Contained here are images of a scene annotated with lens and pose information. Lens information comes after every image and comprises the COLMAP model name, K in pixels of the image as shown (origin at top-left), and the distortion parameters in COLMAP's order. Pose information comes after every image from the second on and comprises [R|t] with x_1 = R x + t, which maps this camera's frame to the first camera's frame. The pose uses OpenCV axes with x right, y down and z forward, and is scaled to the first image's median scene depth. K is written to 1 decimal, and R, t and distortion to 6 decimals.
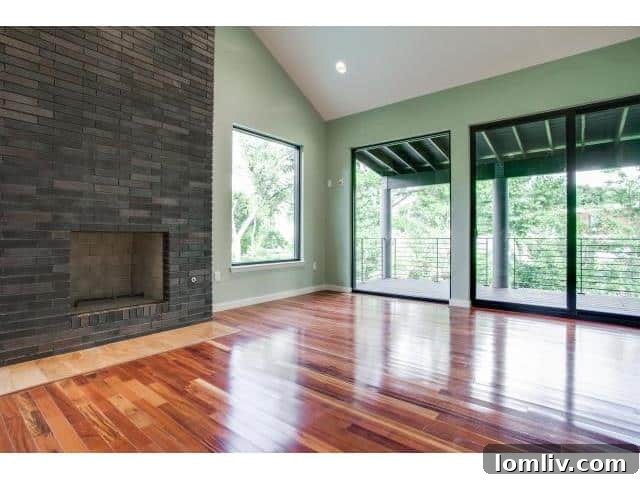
lens RADIAL K [[326.9, 0, 310.9], [0, 326.9, 232.9], [0, 0, 1]] dist [-0.049256, 0.000765]
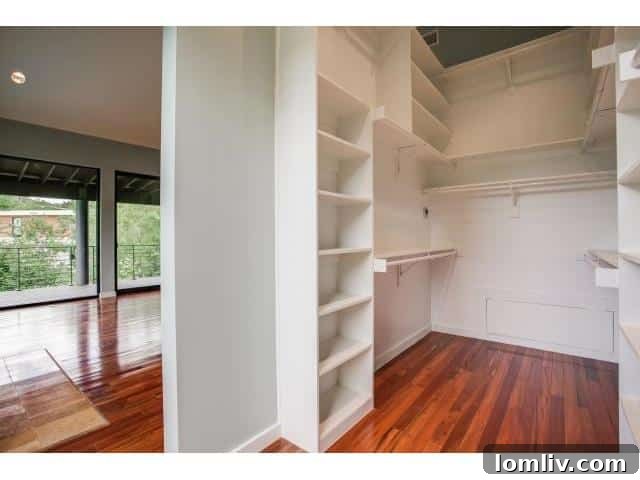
lens RADIAL K [[326.9, 0, 310.9], [0, 326.9, 232.9], [0, 0, 1]] dist [-0.049256, 0.000765]
pose [[-0.026506, 0.004408, 0.999639, -0.927802], [-0.000449, 0.999990, -0.004421, -0.044814], [-0.999649, -0.000566, -0.026504, 0.156370]]
